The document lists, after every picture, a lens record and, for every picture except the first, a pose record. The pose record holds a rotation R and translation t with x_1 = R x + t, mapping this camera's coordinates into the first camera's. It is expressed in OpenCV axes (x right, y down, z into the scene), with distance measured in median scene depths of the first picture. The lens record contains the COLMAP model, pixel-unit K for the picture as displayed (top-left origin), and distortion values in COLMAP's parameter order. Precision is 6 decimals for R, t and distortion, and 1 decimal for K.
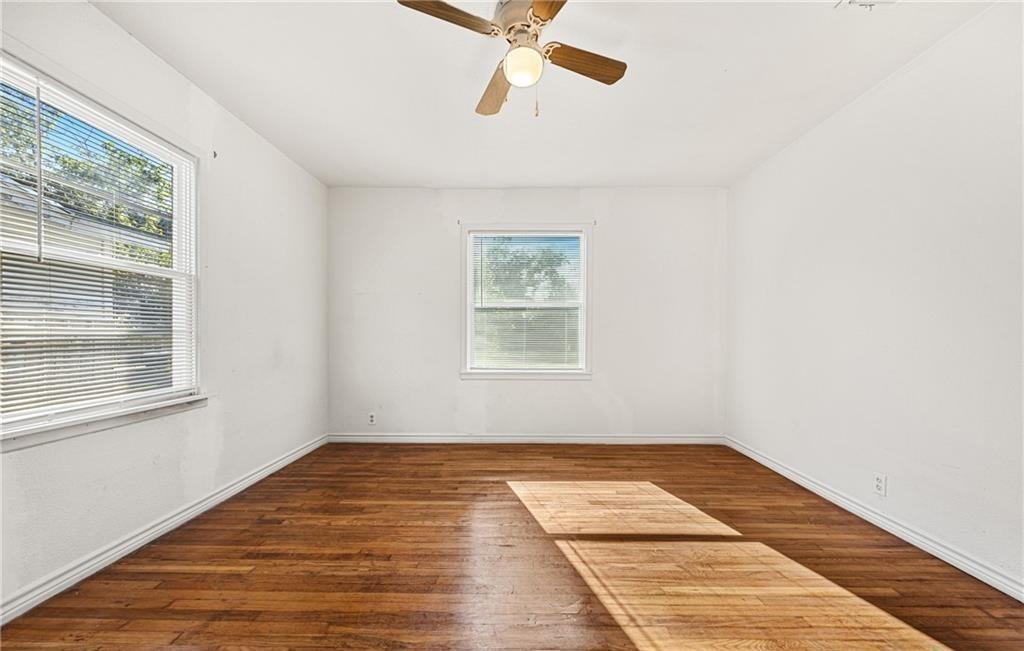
lens RADIAL K [[408.6, 0, 512.9], [0, 408.6, 340.8], [0, 0, 1]] dist [-0.003159, -0.000122]
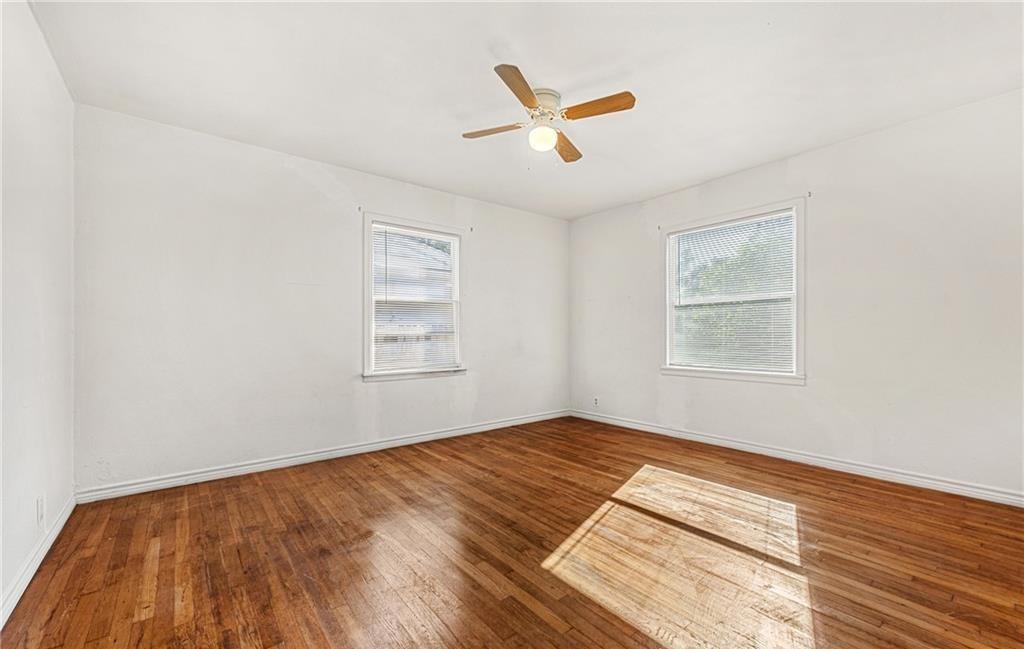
lens RADIAL K [[414.3, 0, 514.8], [0, 414.3, 330.6], [0, 0, 1]] dist [-0.000674, 0.000024]
pose [[0.636959, -0.012754, -0.770792, 0.575012], [-0.004822, 0.999778, -0.020528, 0.006293], [0.770883, 0.016792, 0.636756, 0.021454]]
